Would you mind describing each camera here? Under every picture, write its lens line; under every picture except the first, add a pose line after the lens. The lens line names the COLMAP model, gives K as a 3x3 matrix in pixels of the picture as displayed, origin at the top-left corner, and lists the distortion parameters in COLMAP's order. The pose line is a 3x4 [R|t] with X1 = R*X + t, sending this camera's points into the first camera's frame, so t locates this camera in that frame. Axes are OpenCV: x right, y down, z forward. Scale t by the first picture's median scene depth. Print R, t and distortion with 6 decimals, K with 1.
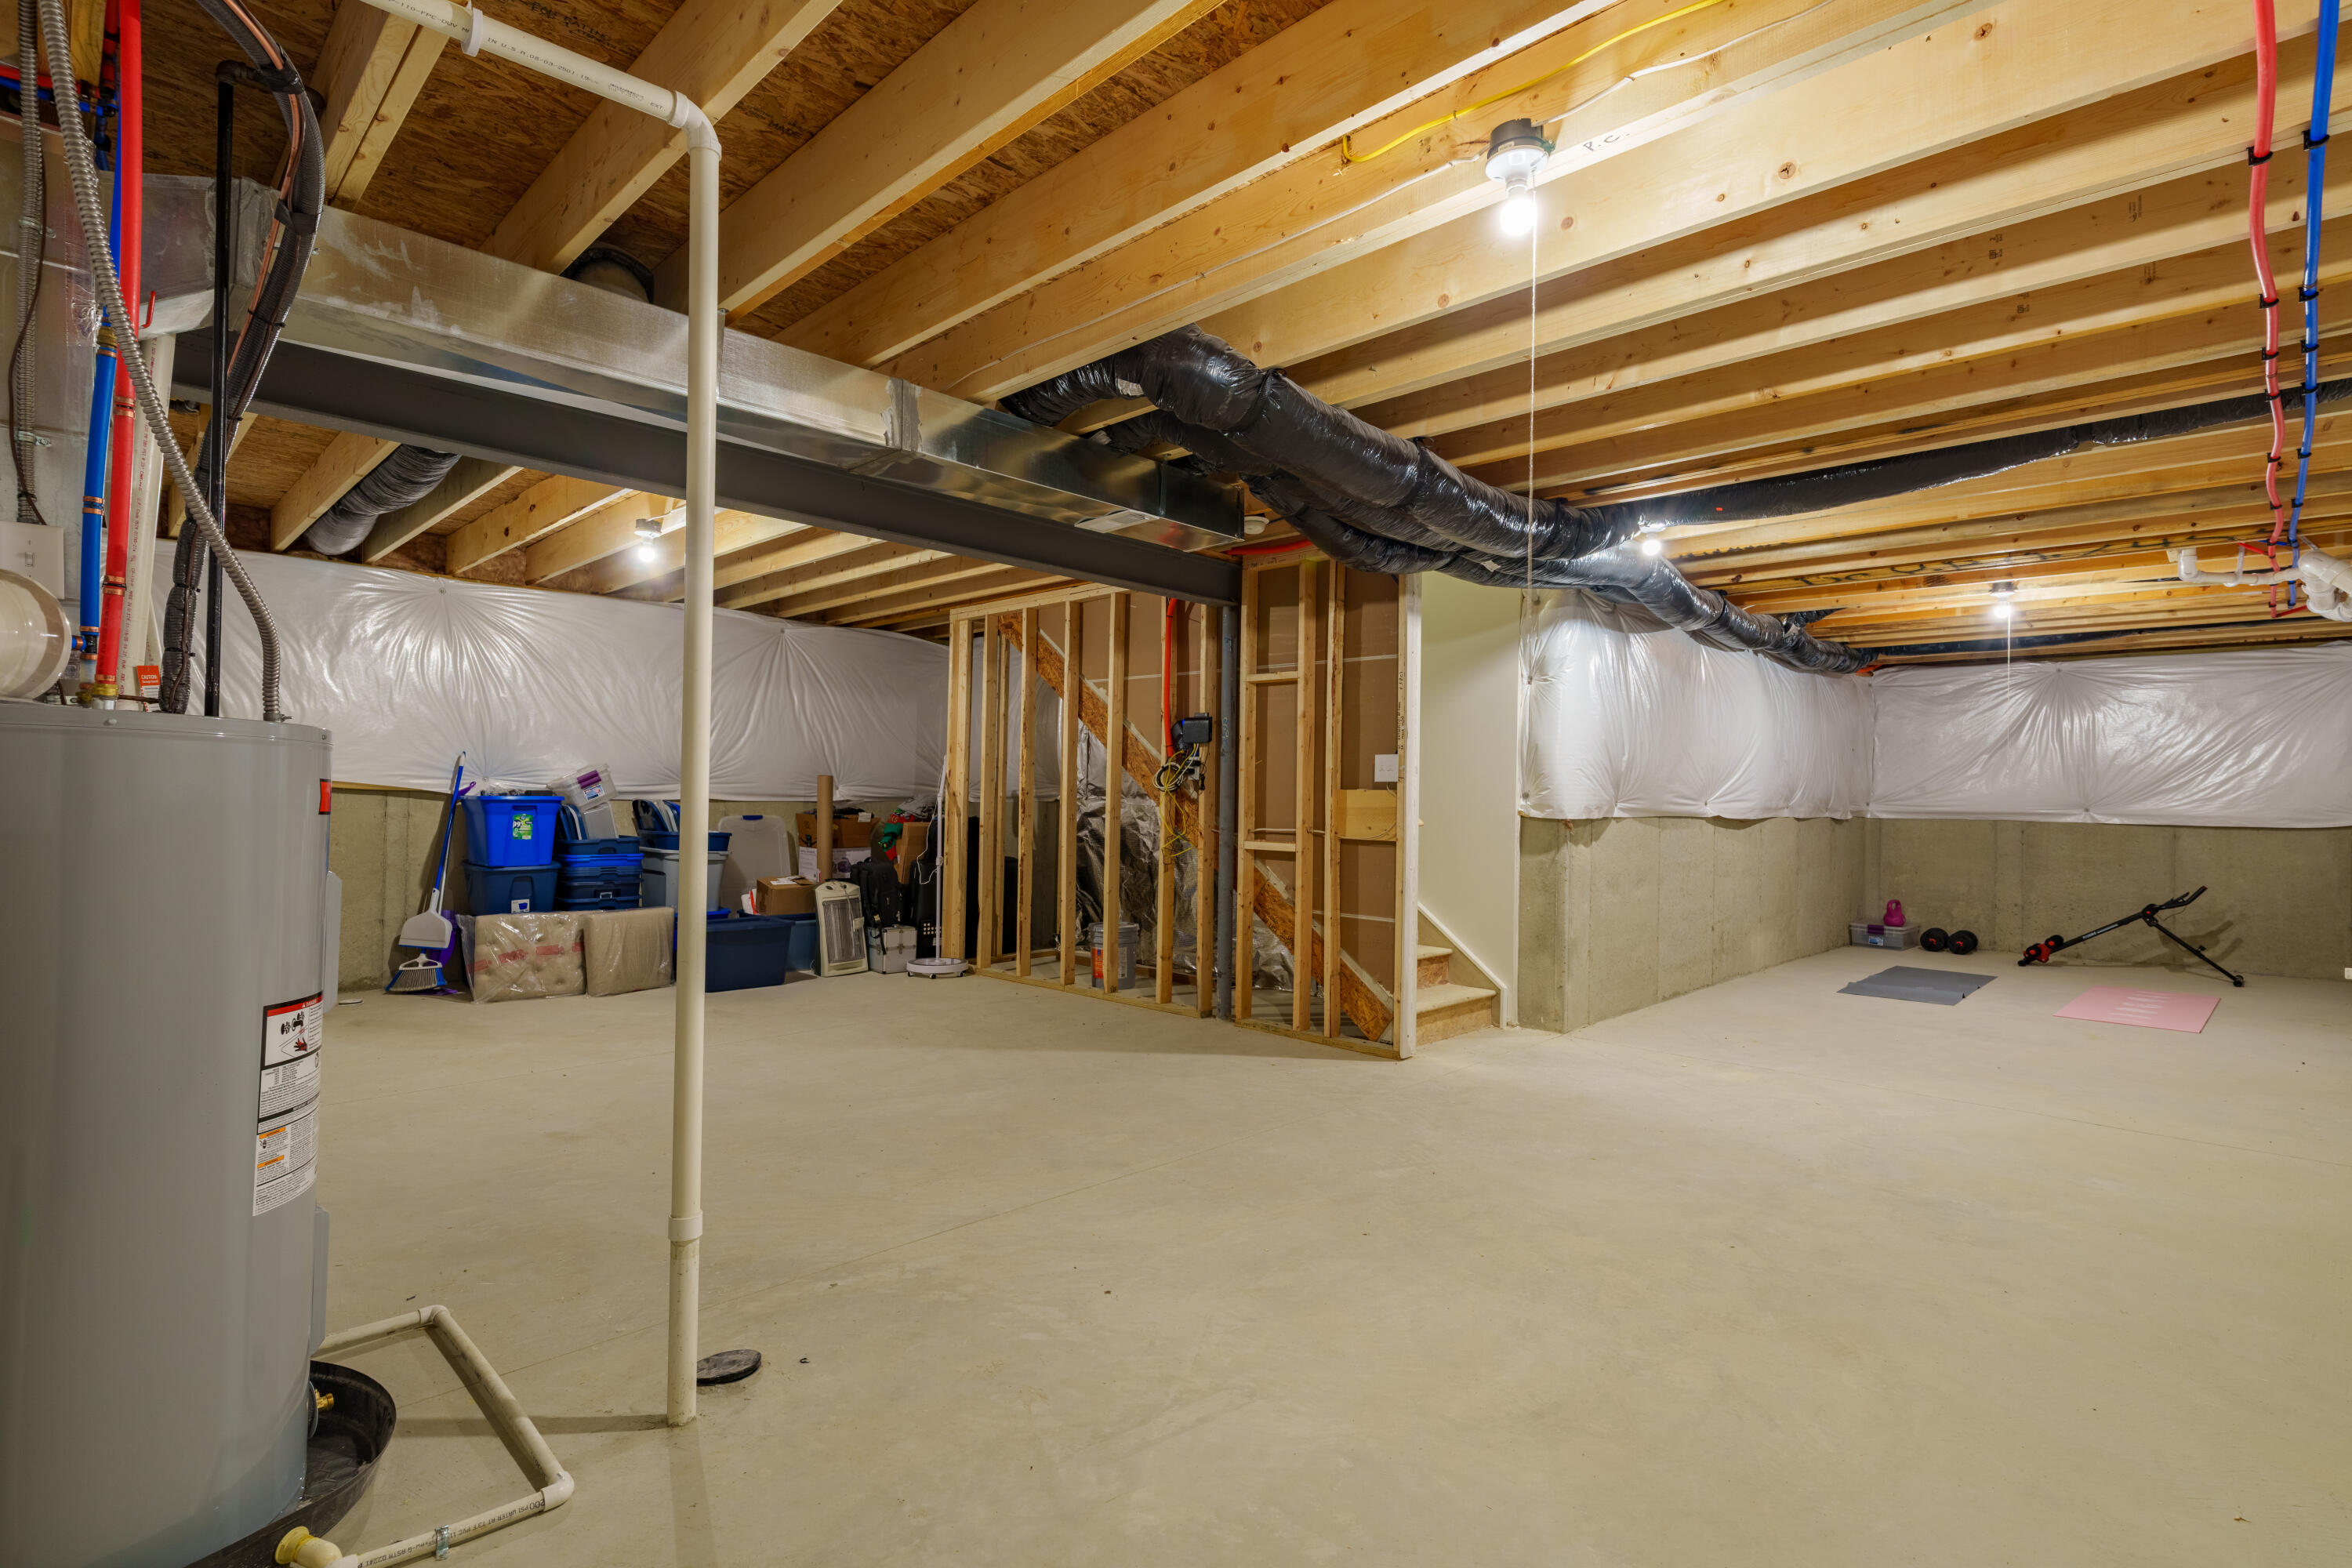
lens RADIAL K [[1114.6, 0, 1177.4], [0, 1114.6, 789.2], [0, 0, 1]] dist [0.001044, 0.000137]
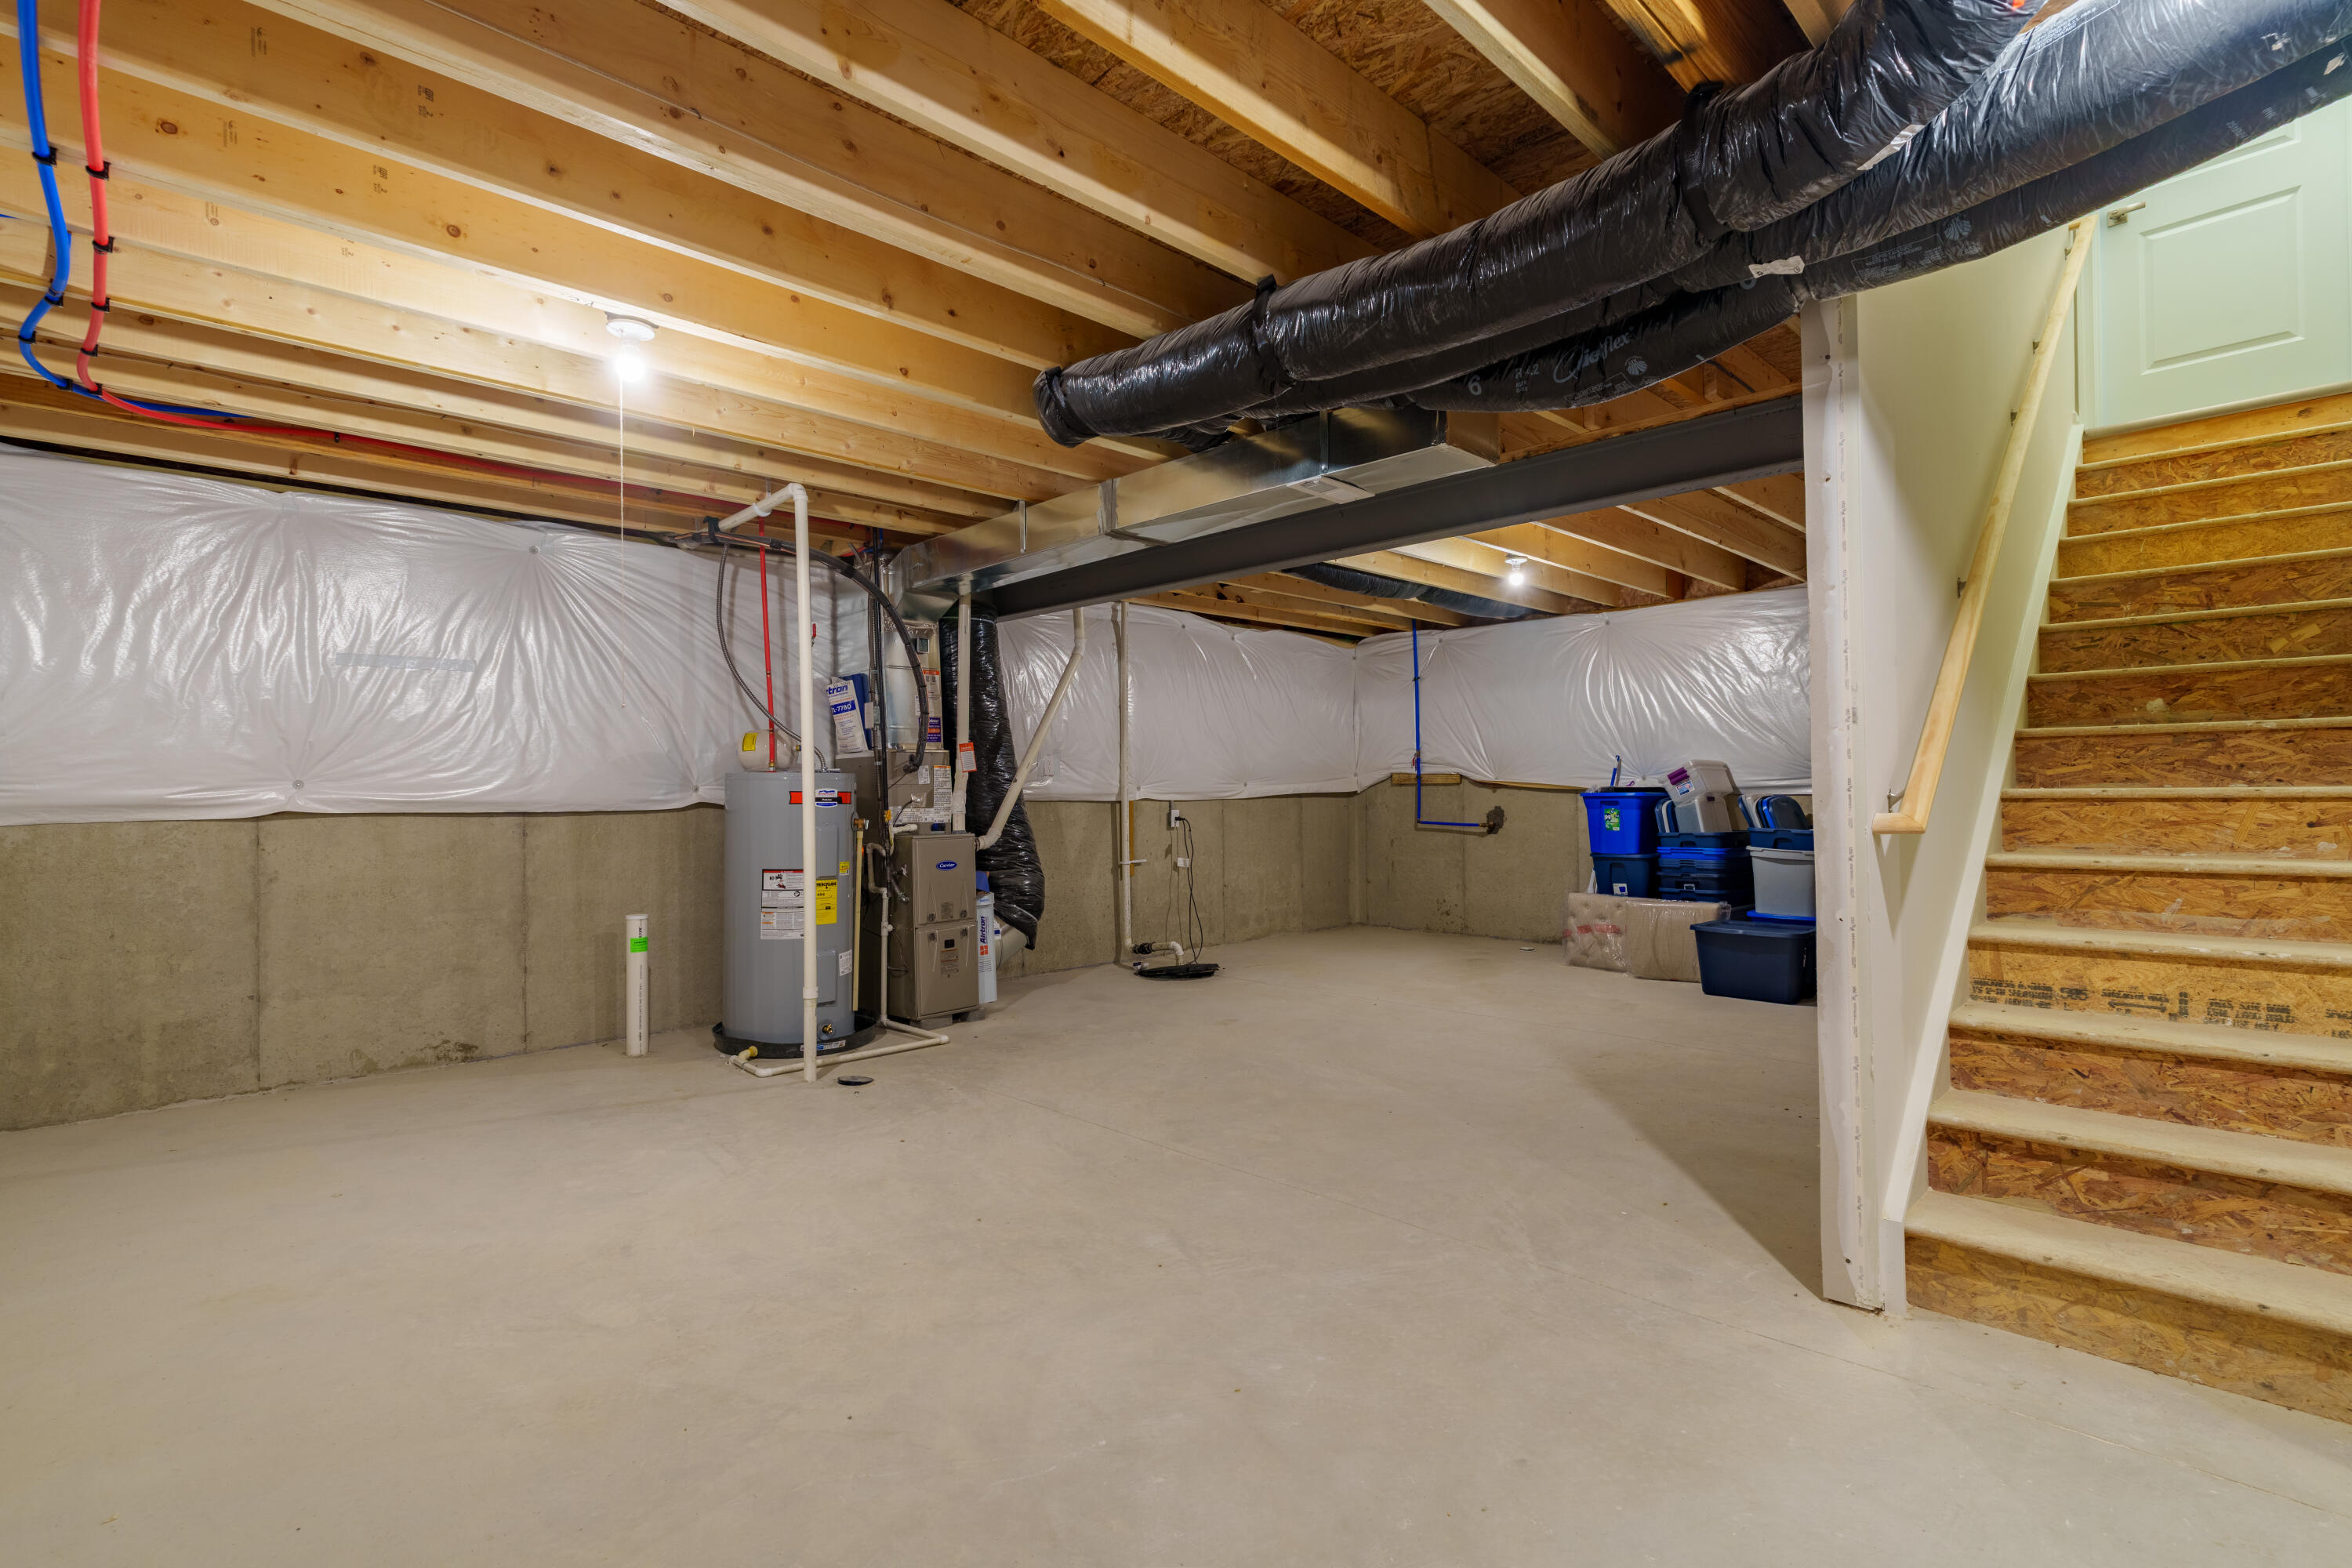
lens RADIAL K [[1114.6, 0, 1177.6], [0, 1114.6, 788.9], [0, 0, 1]] dist [0.001044, 0.000137]
pose [[-0.020133, -0.018890, -0.999619, 0.610143], [0.018270, 0.999648, -0.019259, 0.017236], [0.999630, -0.018651, -0.019780, 0.624566]]
